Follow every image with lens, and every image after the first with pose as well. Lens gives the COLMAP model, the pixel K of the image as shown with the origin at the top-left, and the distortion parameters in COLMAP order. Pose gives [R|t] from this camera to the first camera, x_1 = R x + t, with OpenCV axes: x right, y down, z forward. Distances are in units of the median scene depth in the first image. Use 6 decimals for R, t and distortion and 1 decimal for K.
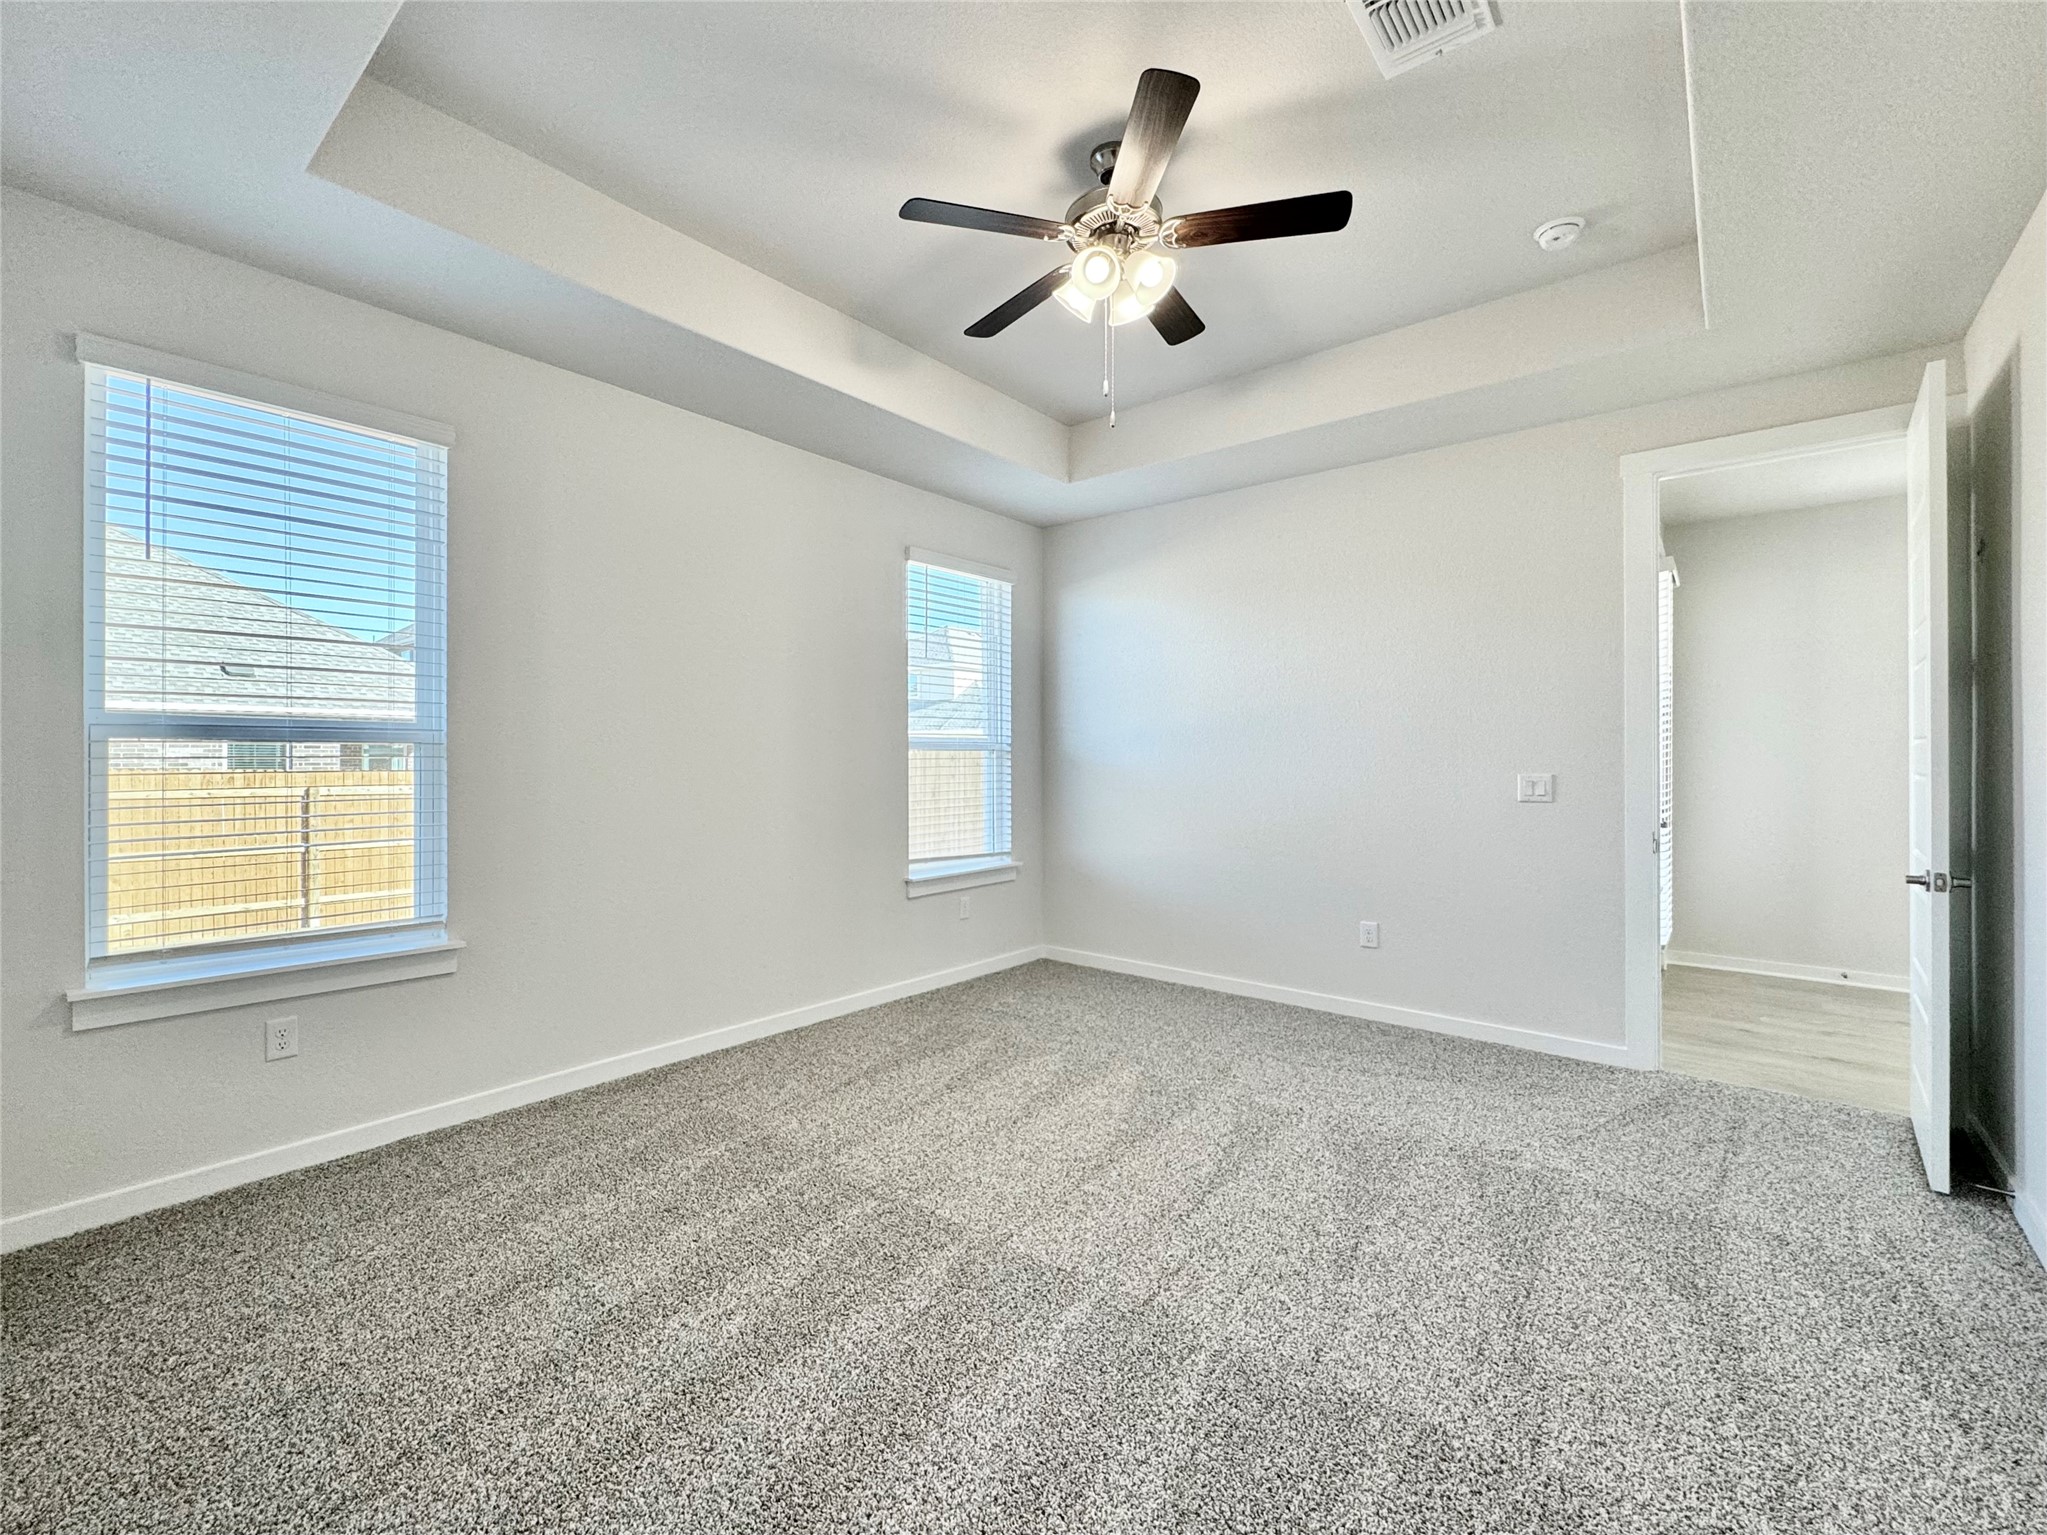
lens RADIAL K [[845.6, 0, 974.1], [0, 845.6, 758.6], [0, 0, 1]] dist [-0.026196, 0.000271]
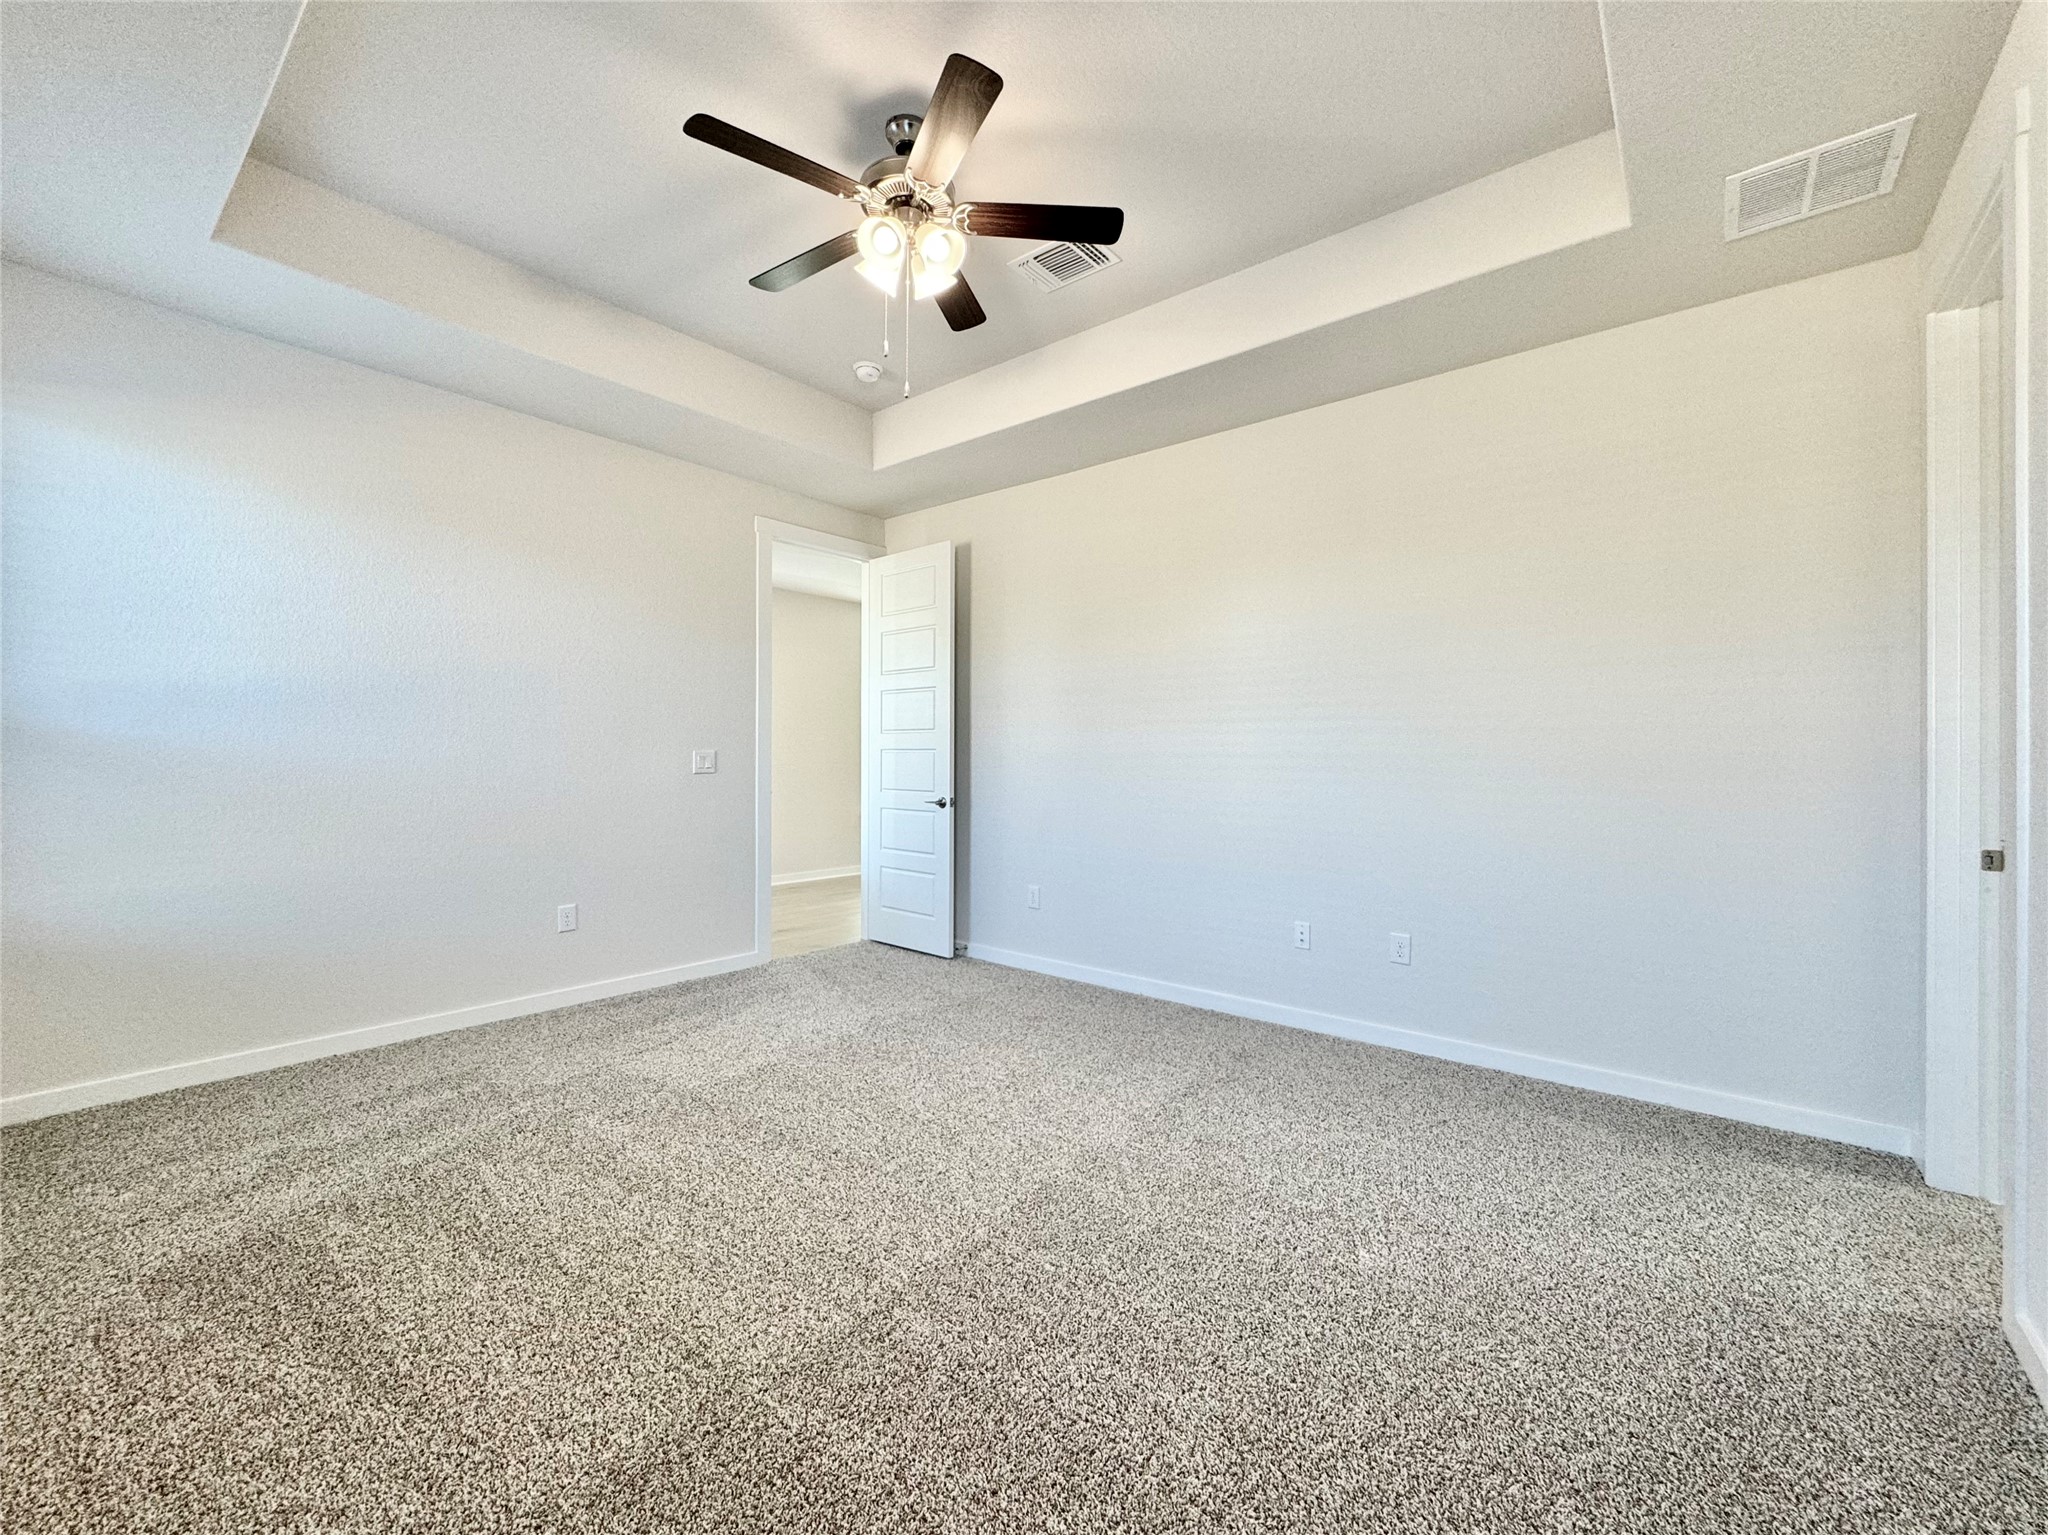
lens RADIAL K [[846.0, 0, 974.6], [0, 846.0, 758.6], [0, 0, 1]] dist [-0.026196, 0.000271]
pose [[-0.024185, -0.003215, 0.999702, -0.754678], [-0.008819, 0.999957, 0.003003, 0.029992], [-0.999669, -0.008744, -0.024213, 0.837446]]
